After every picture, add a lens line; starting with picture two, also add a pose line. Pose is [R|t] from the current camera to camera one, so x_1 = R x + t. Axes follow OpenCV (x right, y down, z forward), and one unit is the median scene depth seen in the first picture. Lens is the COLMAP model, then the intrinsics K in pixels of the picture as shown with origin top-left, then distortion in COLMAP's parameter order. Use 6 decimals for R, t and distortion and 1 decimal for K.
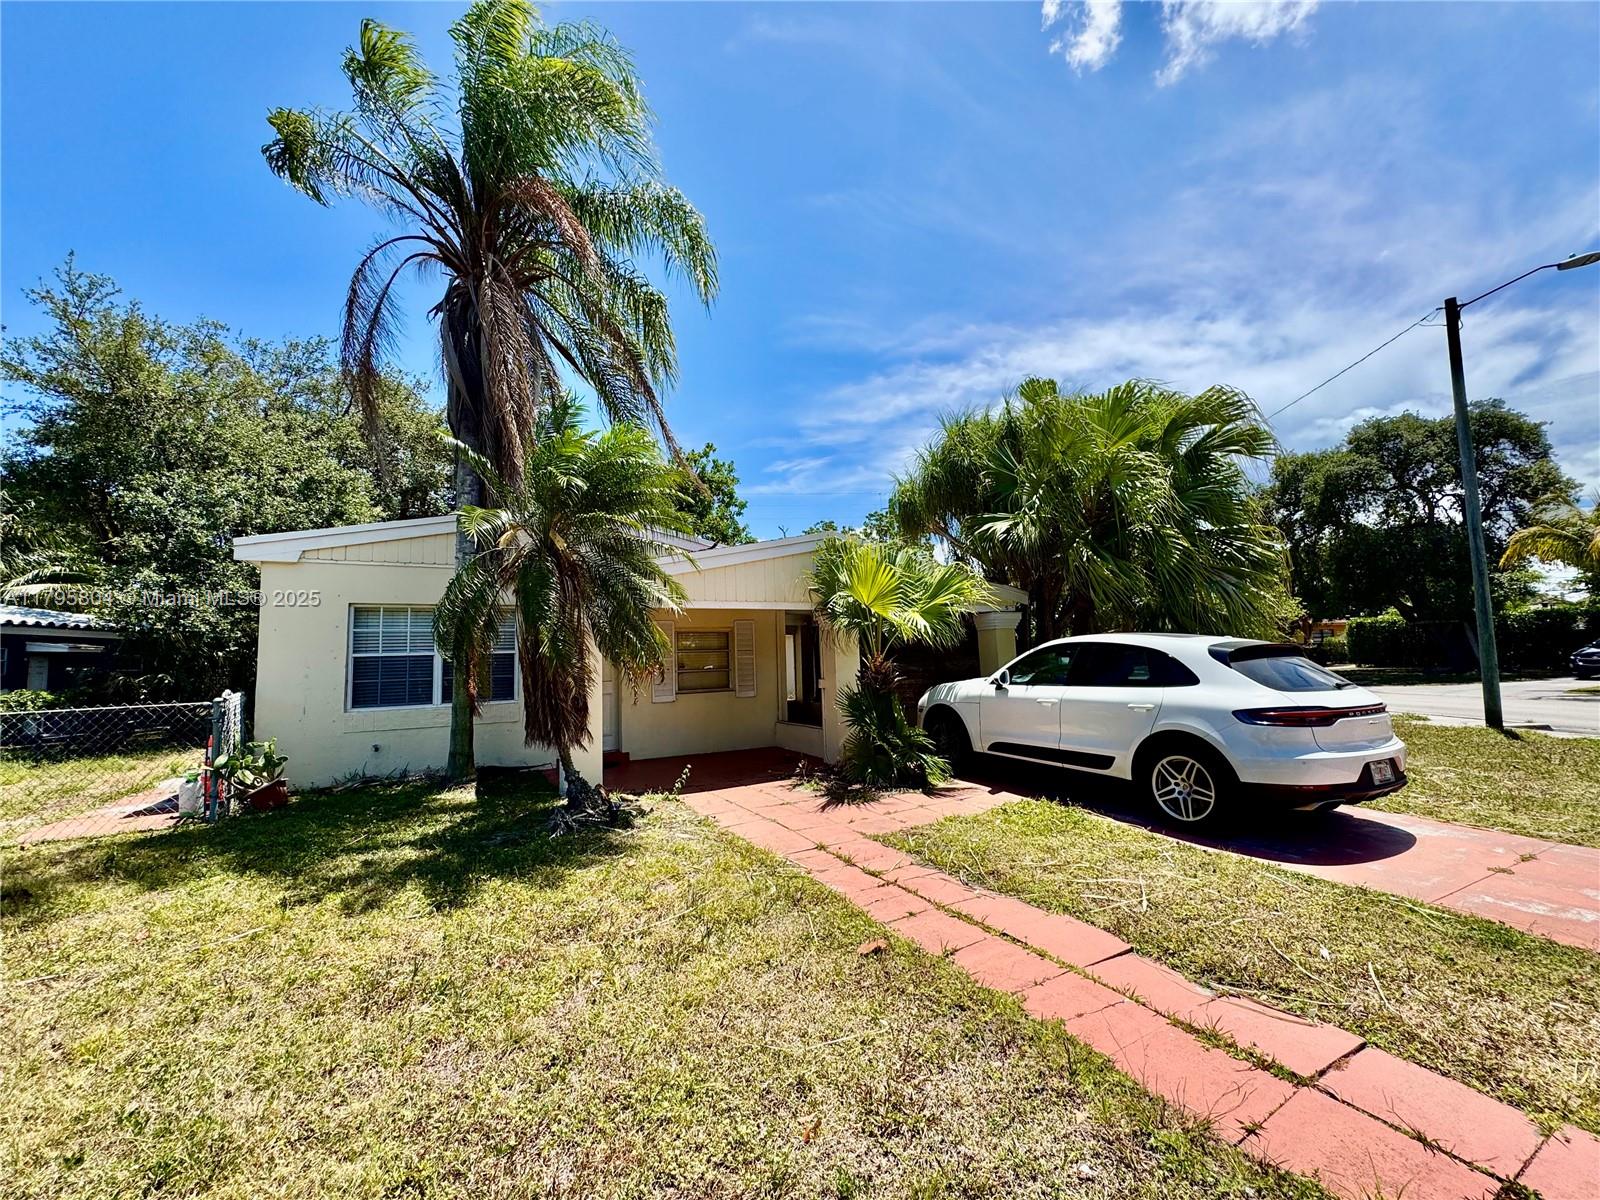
lens RADIAL K [[639.6, 0, 796.2], [0, 639.6, 604.2], [0, 0, 1]] dist [-0.000251, 0.000167]
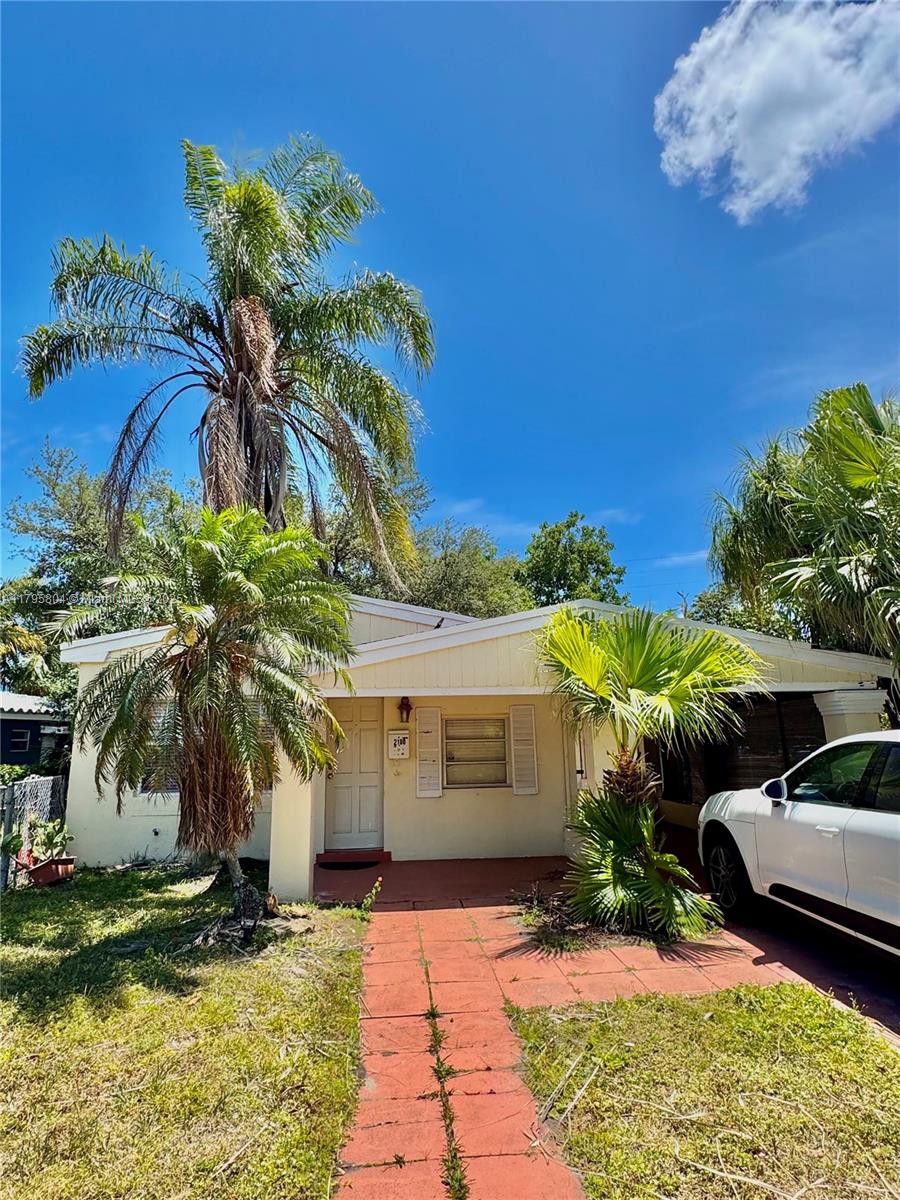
lens RADIAL K [[659.8, 0, 446.8], [0, 659.8, 599.9], [0, 0, 1]] dist [0.000201, 0.002419]
pose [[0.914228, -0.075255, -0.398150, 0.286196], [0.027022, 0.991738, -0.125402, -0.010343], [0.404298, 0.103887, 0.908708, 0.163849]]
